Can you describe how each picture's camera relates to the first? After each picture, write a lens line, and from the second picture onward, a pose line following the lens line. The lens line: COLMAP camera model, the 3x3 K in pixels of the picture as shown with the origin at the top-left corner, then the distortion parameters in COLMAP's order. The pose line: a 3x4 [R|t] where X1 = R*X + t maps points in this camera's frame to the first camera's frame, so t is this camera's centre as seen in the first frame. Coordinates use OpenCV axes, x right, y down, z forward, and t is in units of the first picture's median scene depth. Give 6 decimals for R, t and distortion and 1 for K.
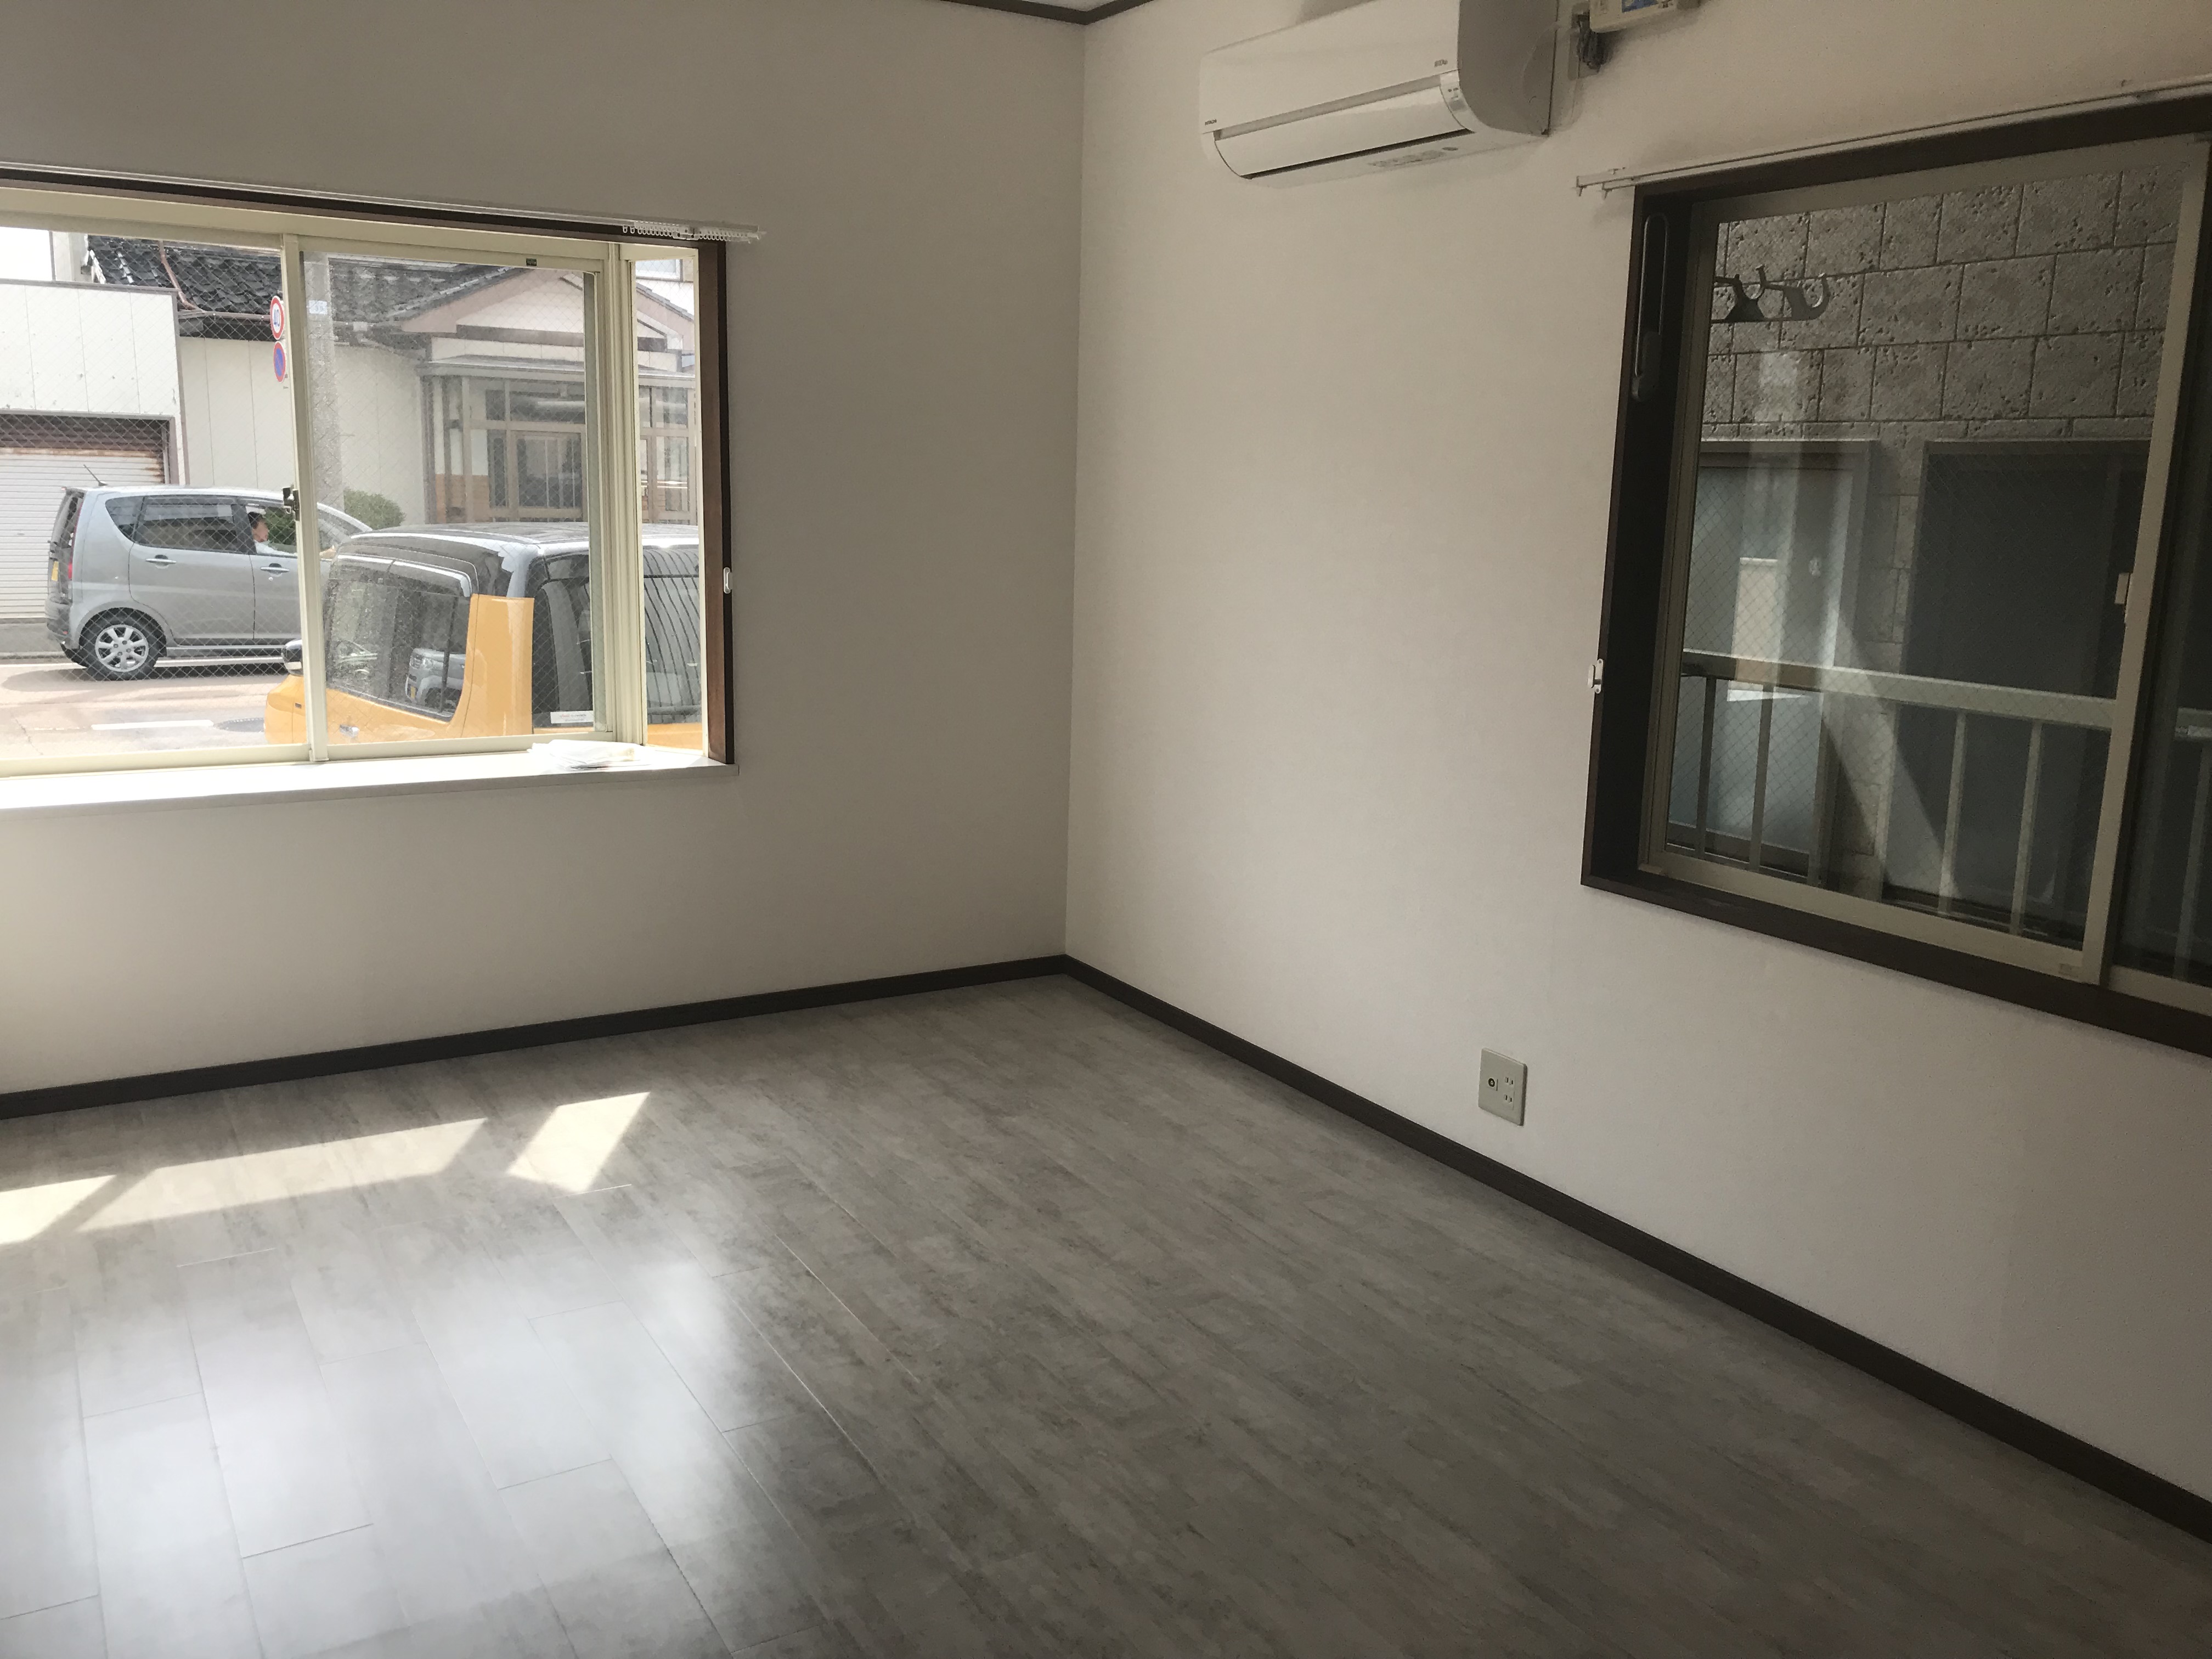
lens RADIAL K [[1822.1, 0, 1111.4], [0, 1822.1, 822.7], [0, 0, 1]] dist [0.011021, -0.014884]
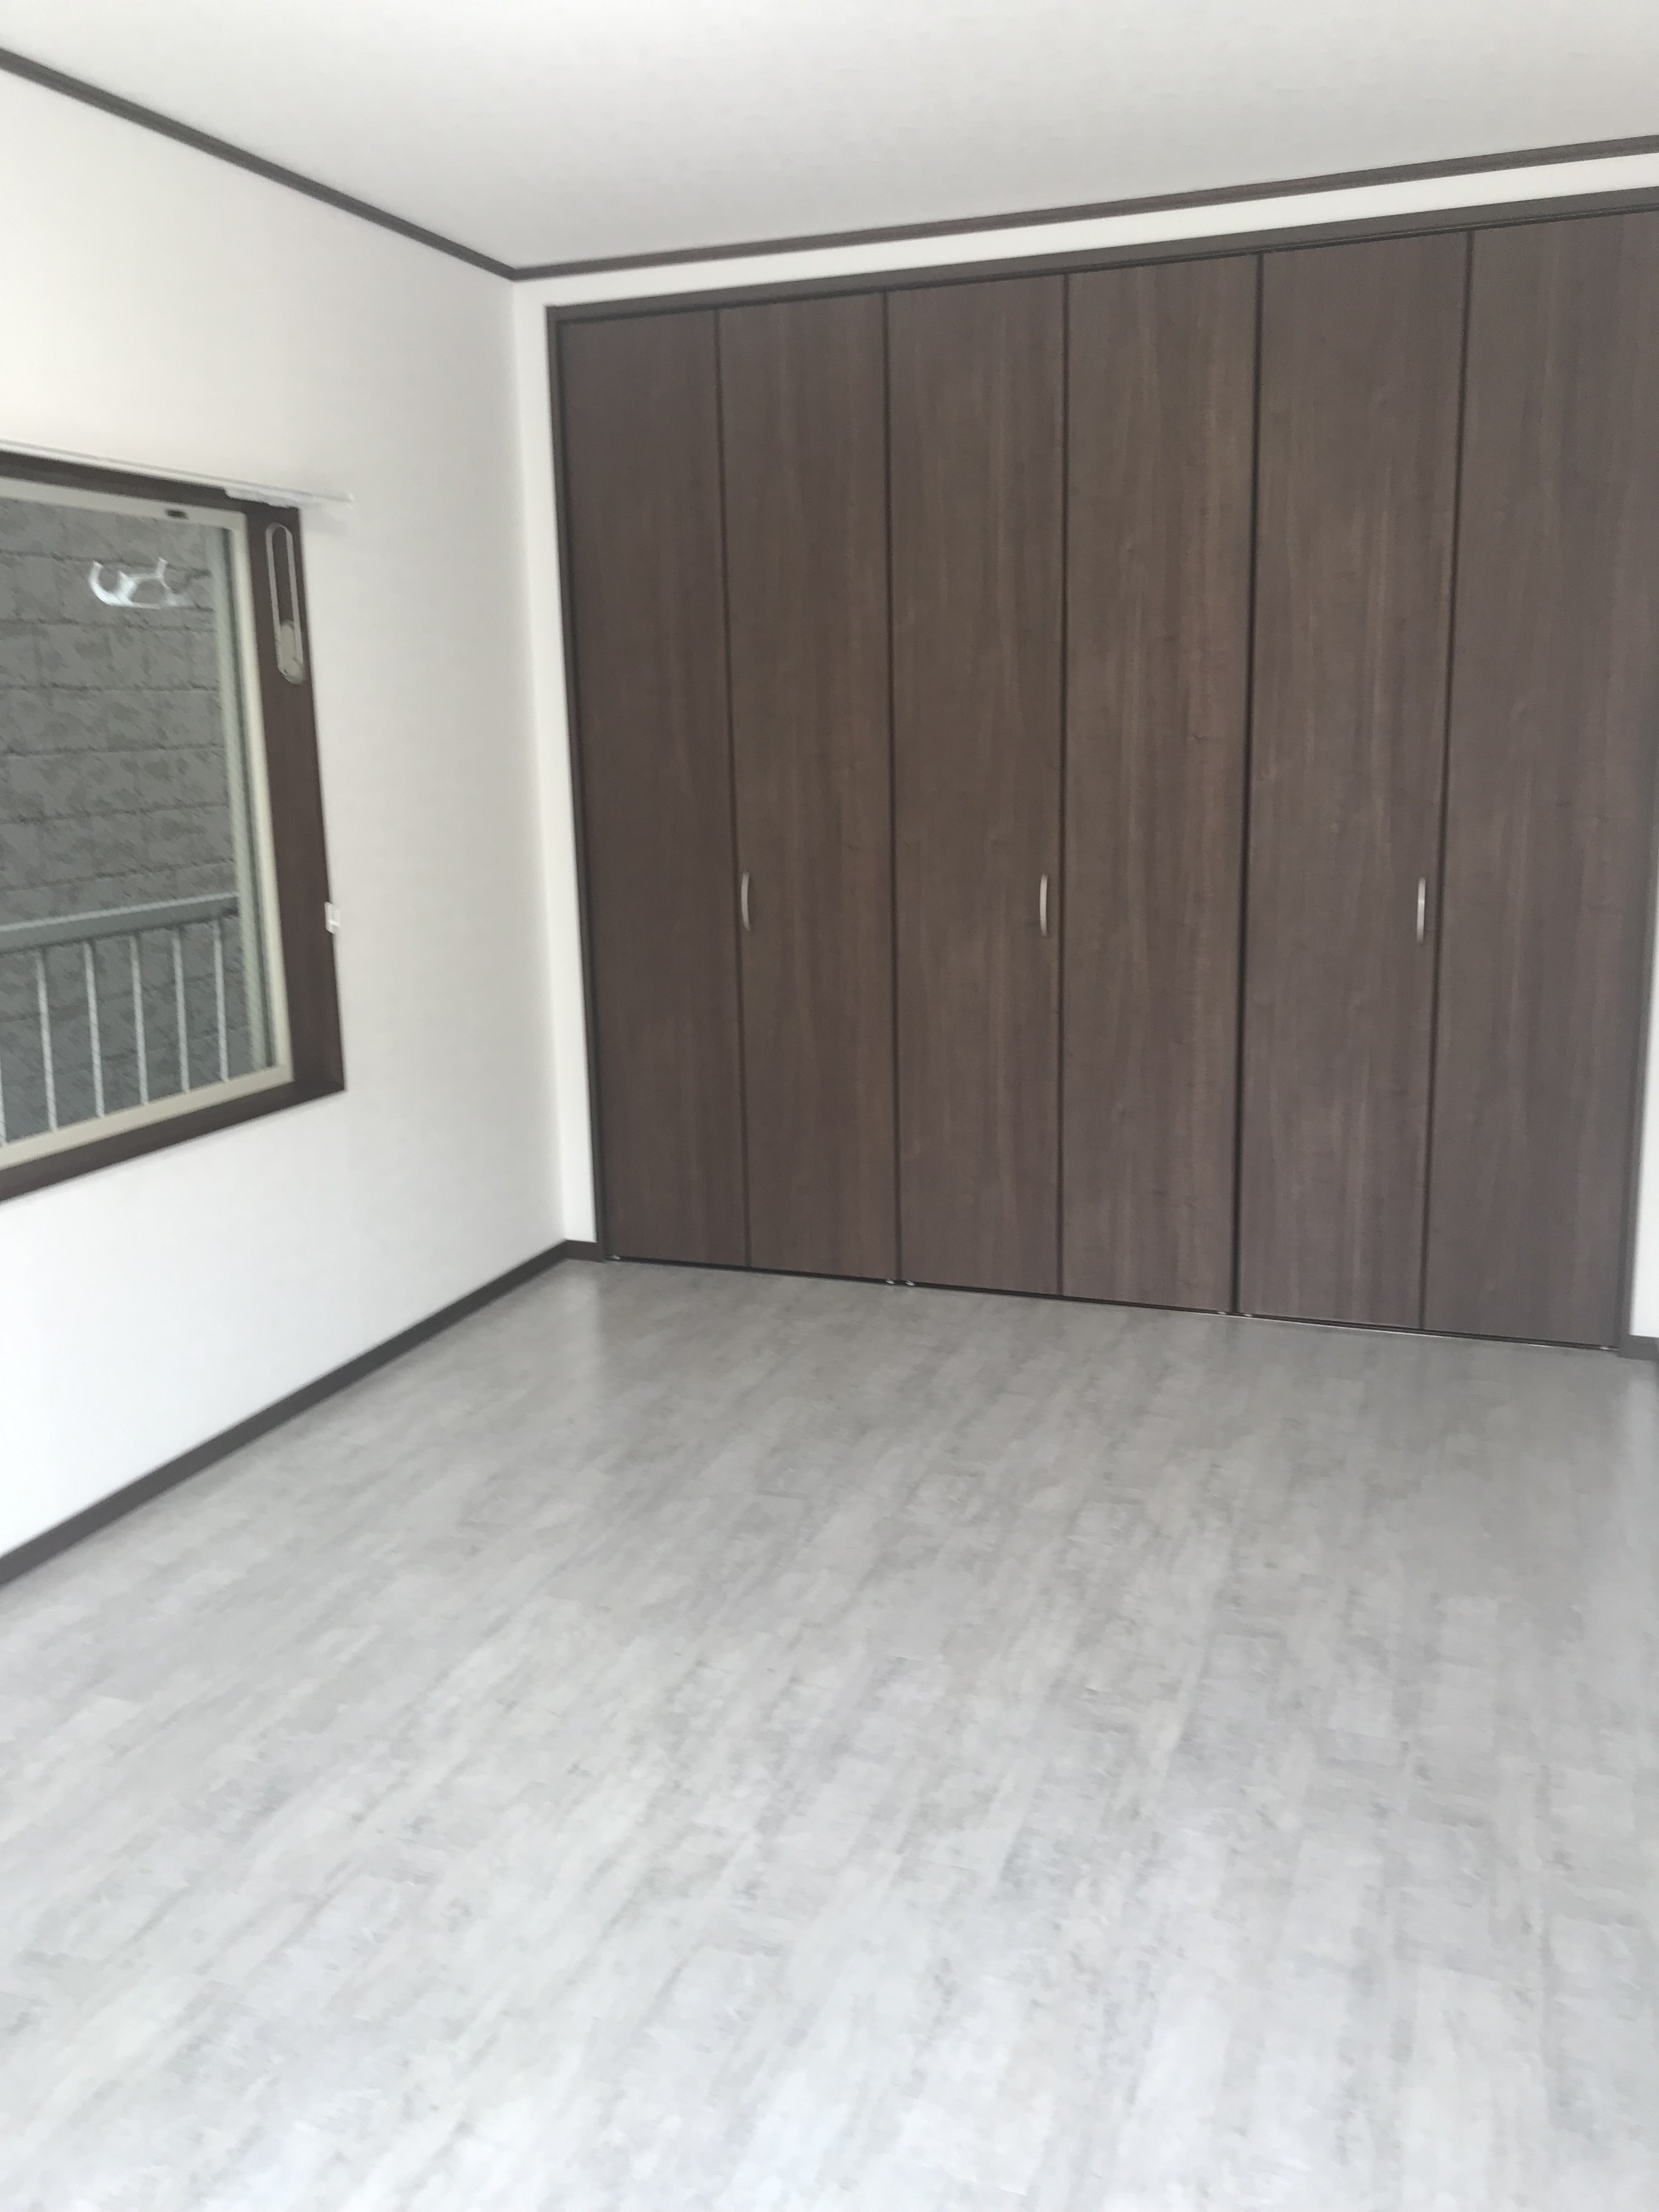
lens RADIAL K [[1822.1, 0, 828.9], [0, 1822.1, 1103.6], [0, 0, 1]] dist [0.011021, -0.014884]
pose [[-0.621905, -0.179660, 0.762205, -0.724058], [0.151286, 0.927426, 0.342043, -0.282368], [-0.768340, 0.328030, -0.549591, 1.246513]]
